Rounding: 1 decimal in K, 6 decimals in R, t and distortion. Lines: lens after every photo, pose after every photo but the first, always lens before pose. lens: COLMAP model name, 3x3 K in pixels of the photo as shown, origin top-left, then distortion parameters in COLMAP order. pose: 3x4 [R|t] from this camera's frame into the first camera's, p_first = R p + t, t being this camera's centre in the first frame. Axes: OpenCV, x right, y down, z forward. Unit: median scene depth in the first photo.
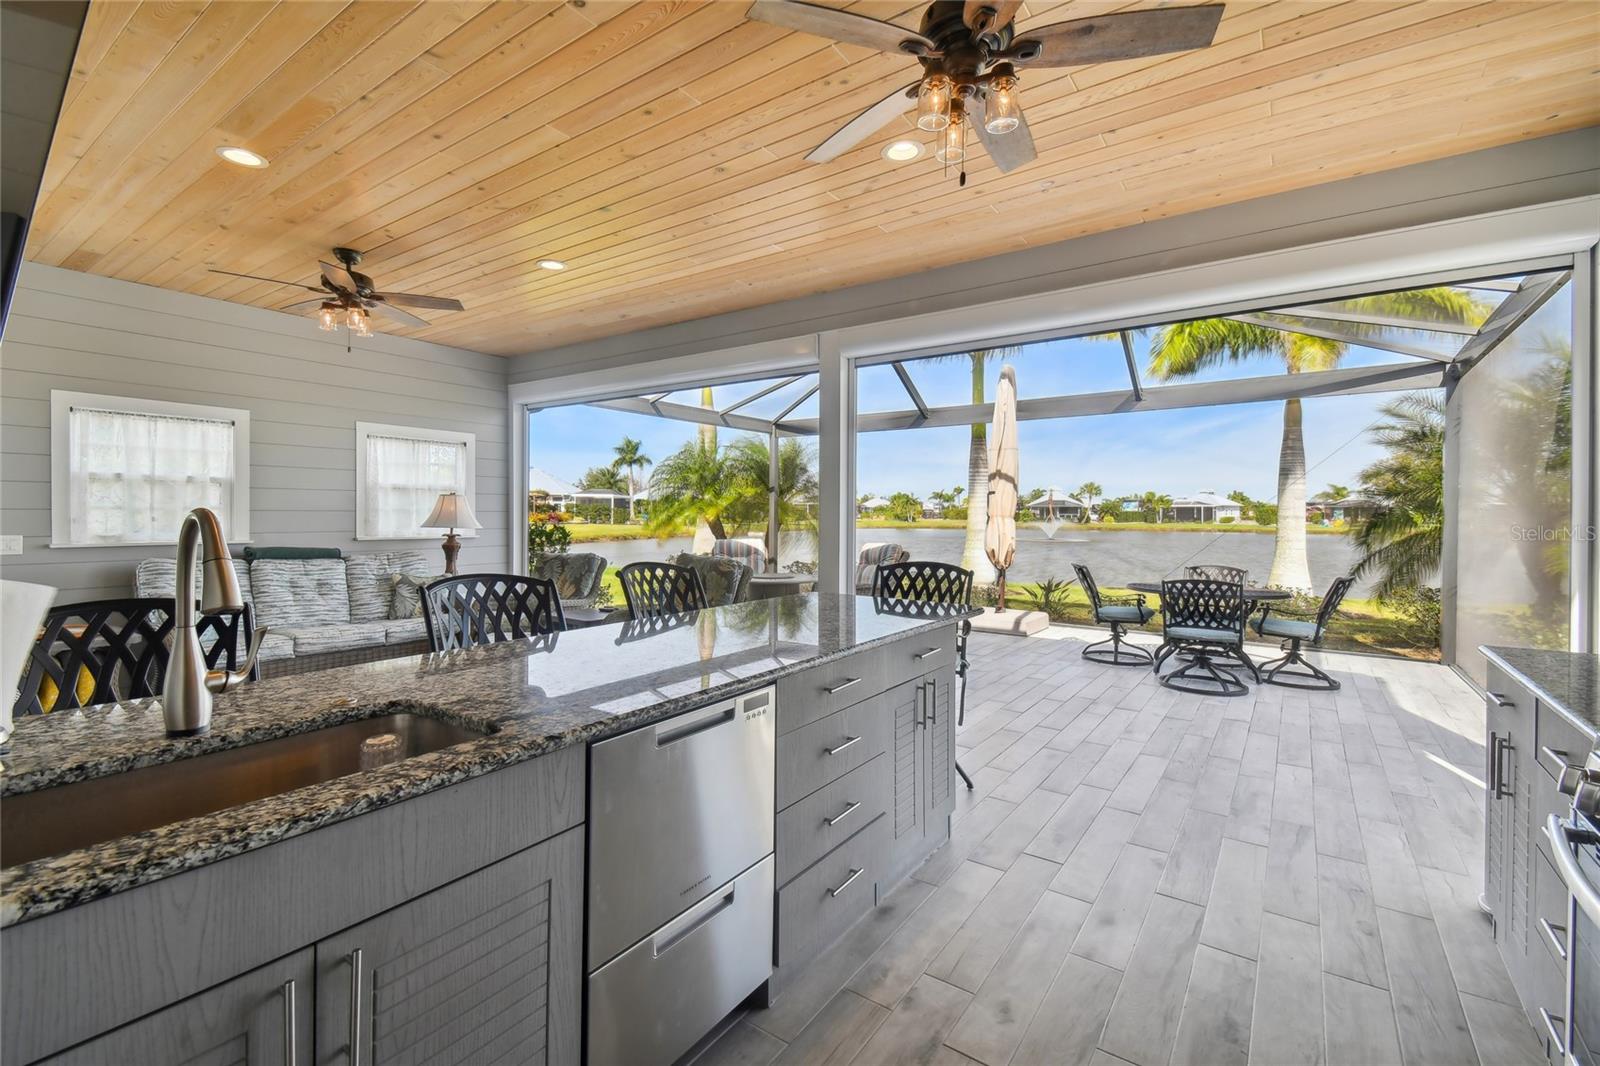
lens RADIAL K [[701.4, 0, 787.3], [0, 701.4, 519.3], [0, 0, 1]] dist [0.049021, -0.023759]
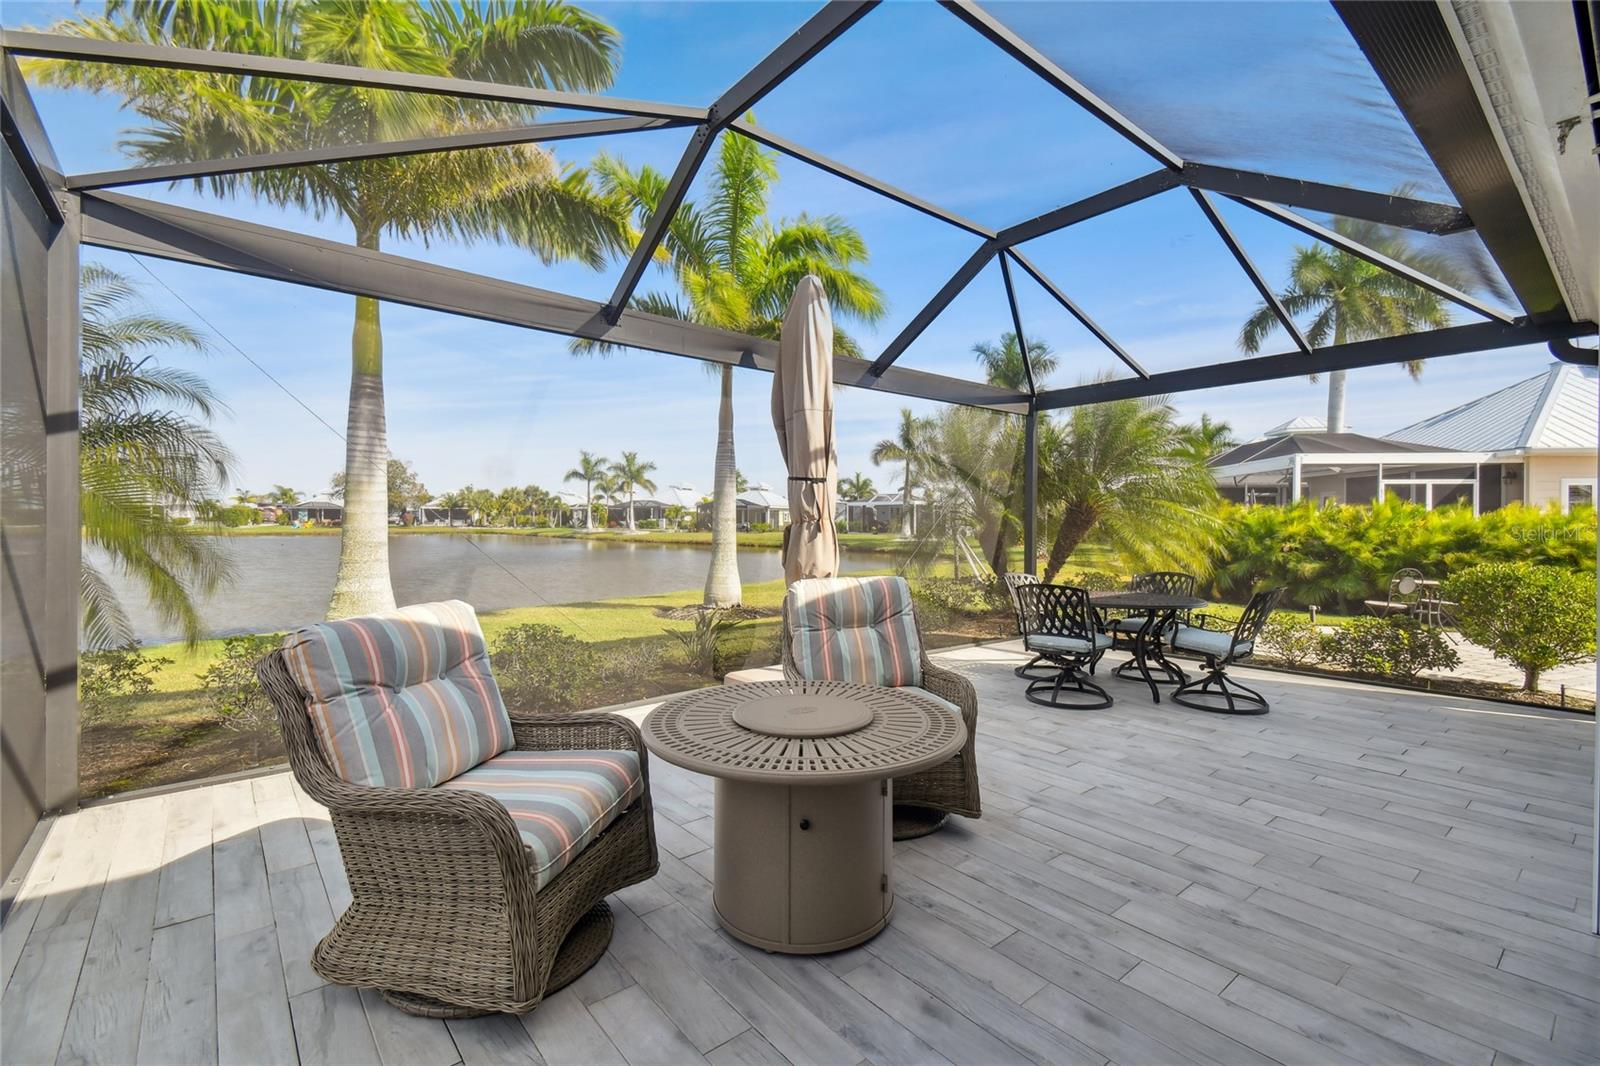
lens RADIAL K [[700.9, 0, 796.3], [0, 700.9, 522.0], [0, 0, 1]] dist [0.046270, -0.023856]
pose [[0.260186, -0.004853, 0.965546, -0.392839], [0.001886, 0.999988, 0.004518, -0.006324], [-0.965557, 0.000645, 0.260193, 1.122441]]
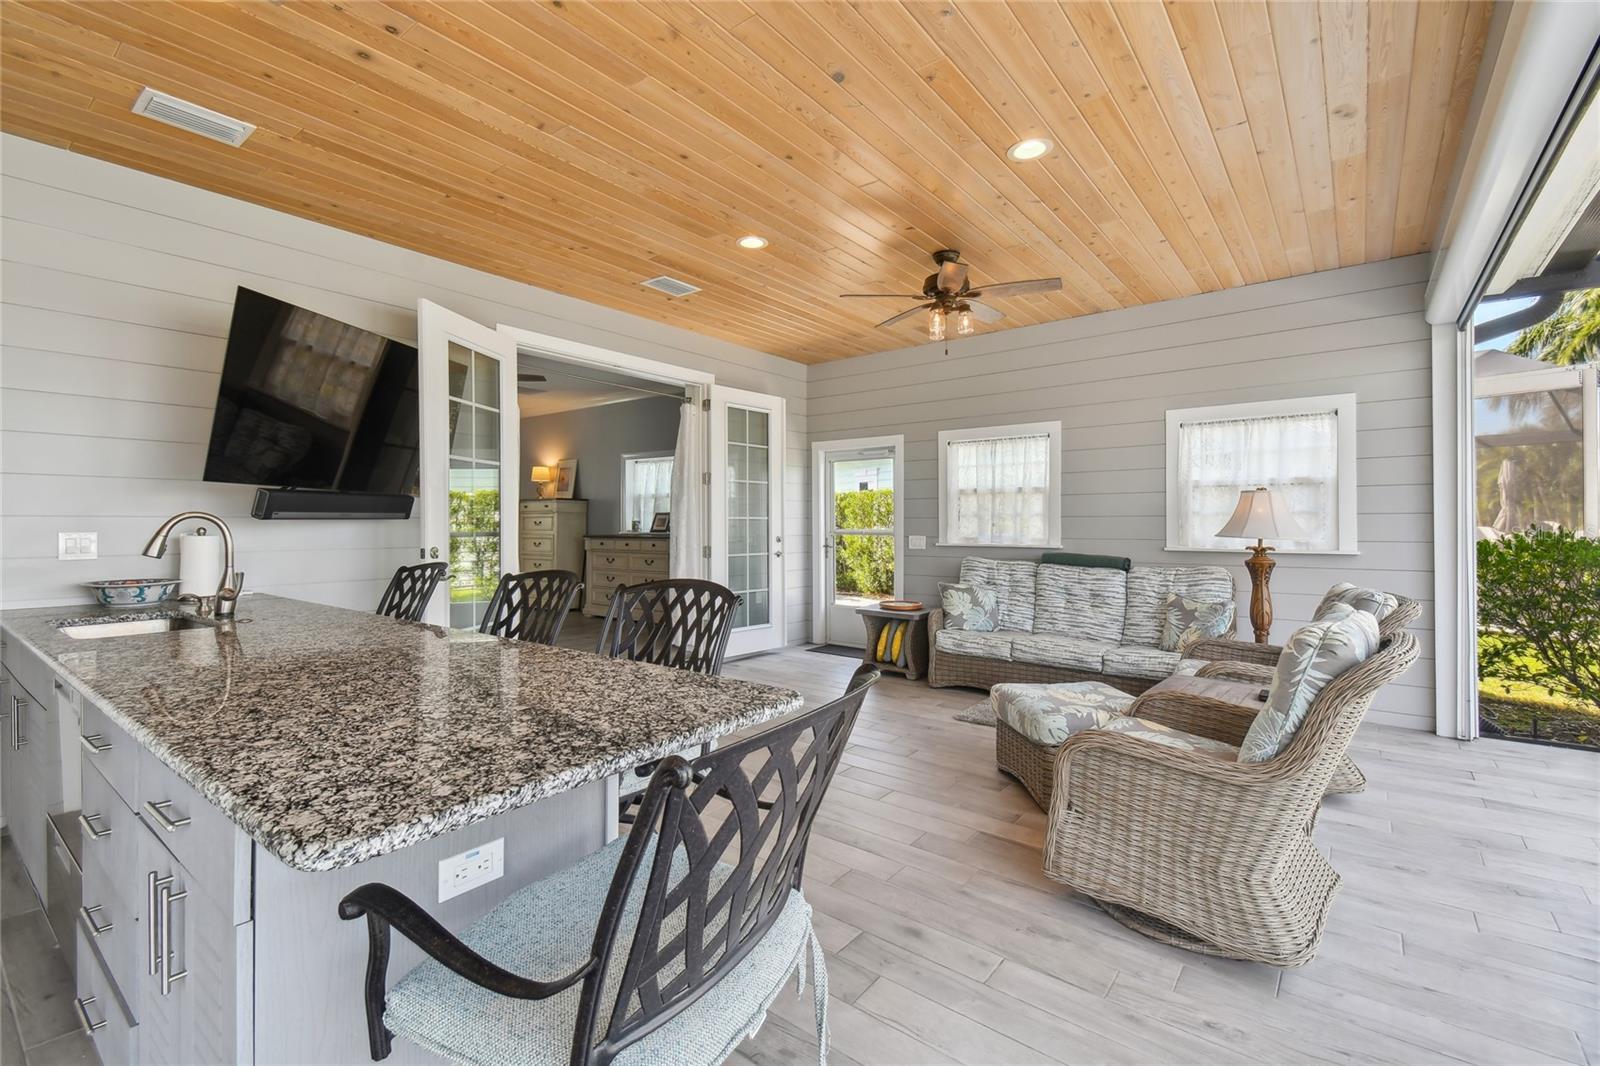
lens RADIAL K [[701.4, 0, 787.3], [0, 701.4, 519.3], [0, 0, 1]] dist [0.049021, -0.023759]
pose [[-0.050032, -0.008580, -0.998711, 0.257664], [-0.006893, 0.999942, -0.008245, 0.002424], [0.998724, 0.006472, -0.050088, 0.576139]]
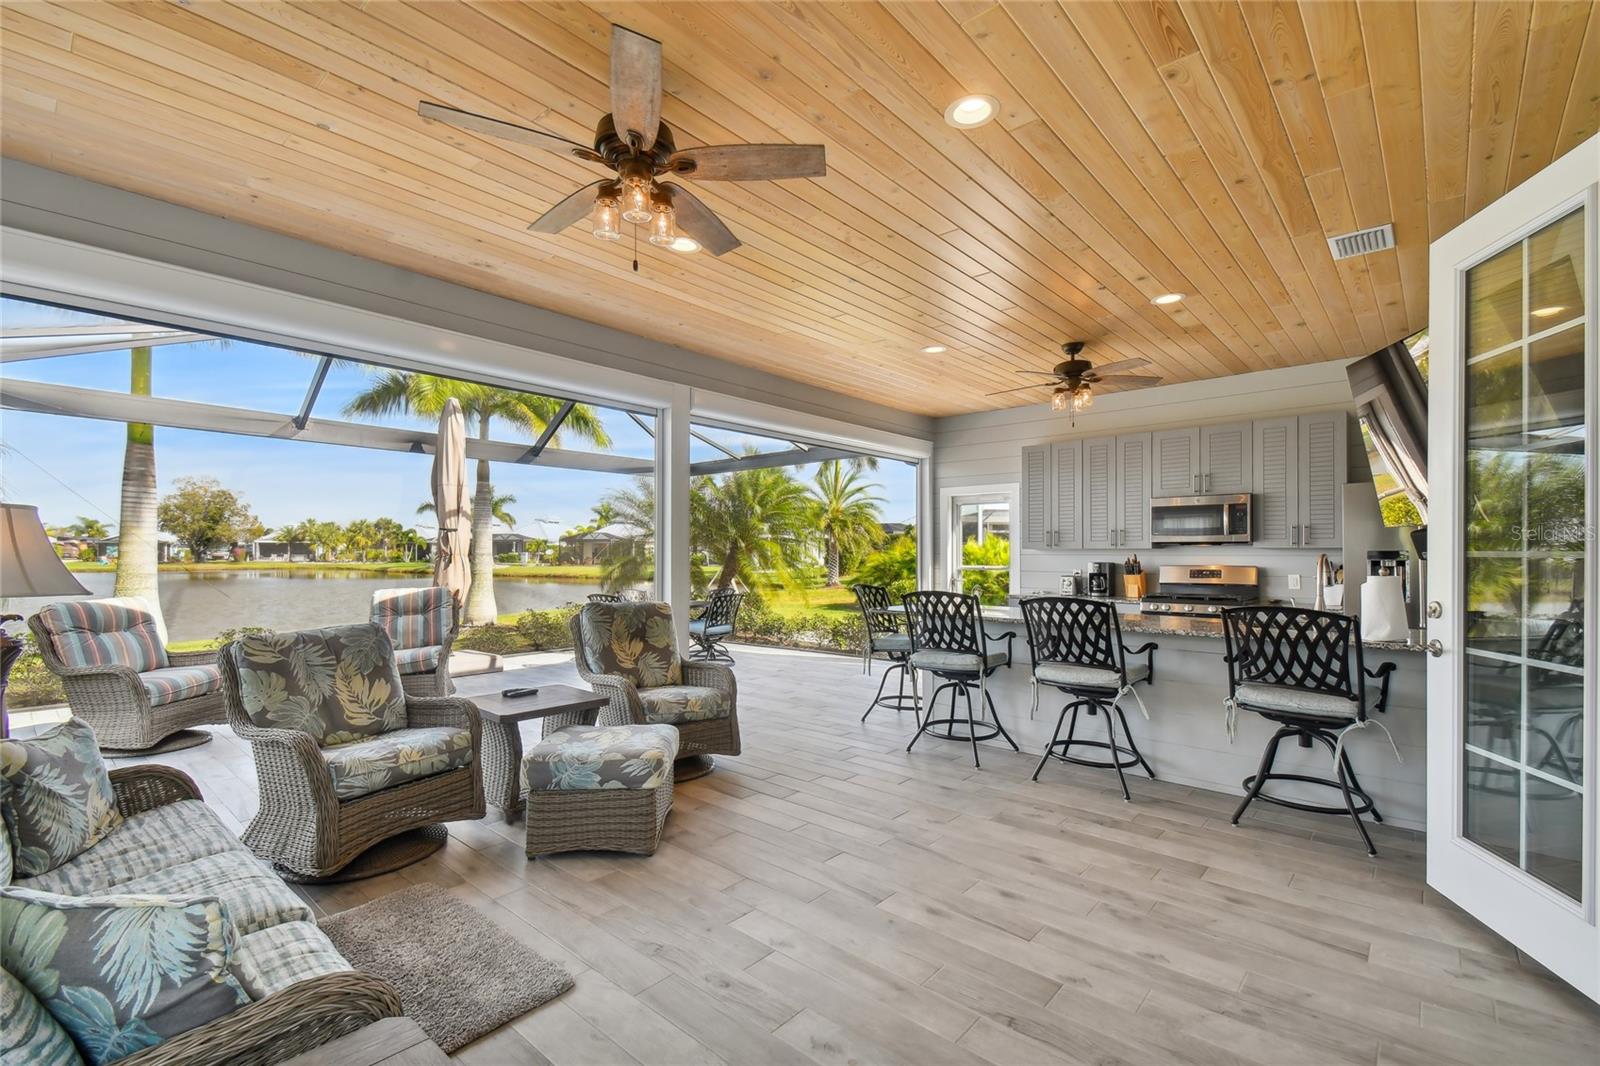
lens RADIAL K [[707.6, 0, 784.5], [0, 707.6, 549.5], [0, 0, 1]] dist [0.018971, -0.001114]
pose [[0.117122, 0.001171, 0.993117, -0.796453], [0.006724, 0.999975, -0.001972, -0.008854], [-0.993095, 0.006908, 0.117111, 0.570510]]
